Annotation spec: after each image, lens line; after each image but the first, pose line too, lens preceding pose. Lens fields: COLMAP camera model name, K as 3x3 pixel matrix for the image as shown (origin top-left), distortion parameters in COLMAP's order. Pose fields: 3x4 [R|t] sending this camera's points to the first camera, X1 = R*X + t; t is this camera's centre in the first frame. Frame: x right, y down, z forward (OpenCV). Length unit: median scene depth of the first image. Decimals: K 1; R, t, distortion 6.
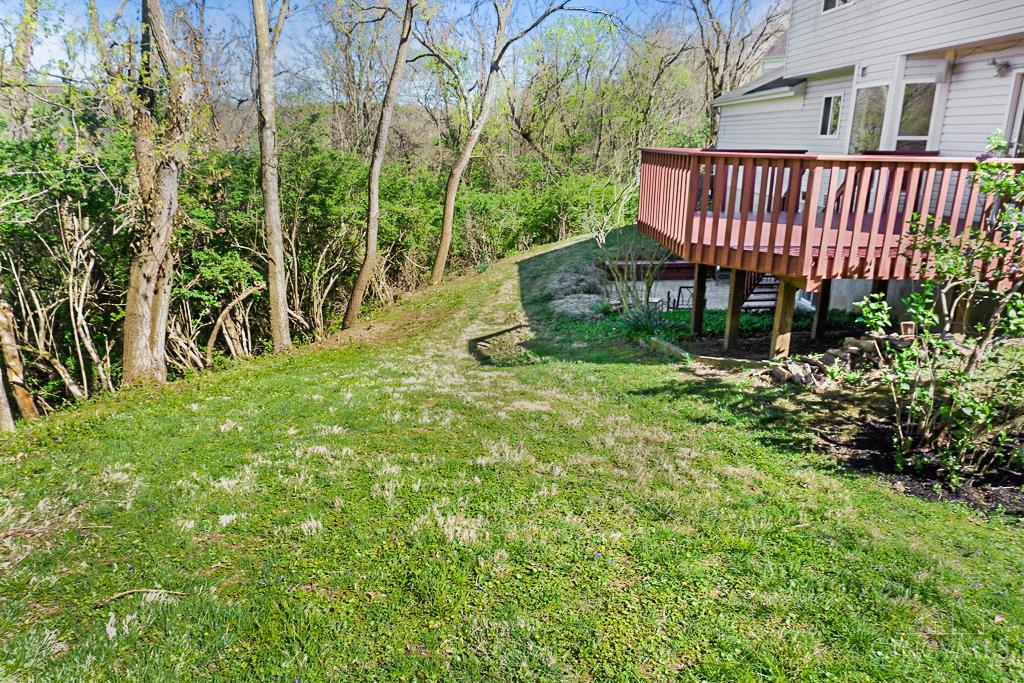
lens RADIAL K [[689.3, 0, 510.9], [0, 689.3, 321.8], [0, 0, 1]] dist [-0.025923, 0.001012]
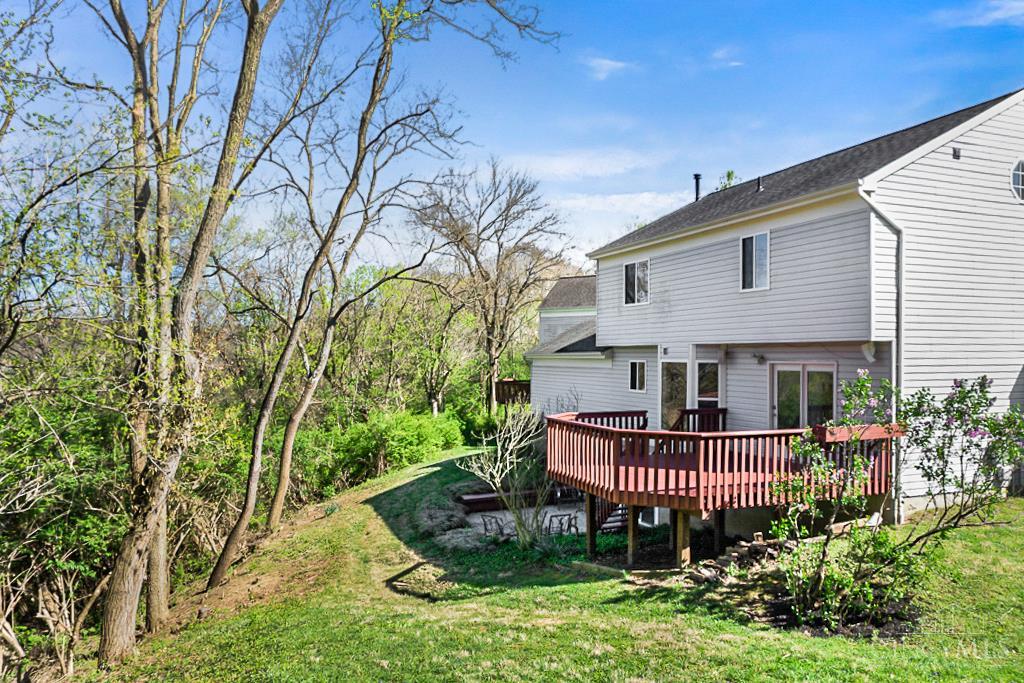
lens RADIAL K [[705.1, 0, 512.0], [0, 705.1, 341.5], [0, 0, 1]] dist [-0.002345, -0.000212]
pose [[0.938230, -0.000934, 0.346011, -0.485184], [0.097901, 0.959851, -0.262871, -0.049201], [-0.331874, 0.280508, 0.900652, -0.375723]]
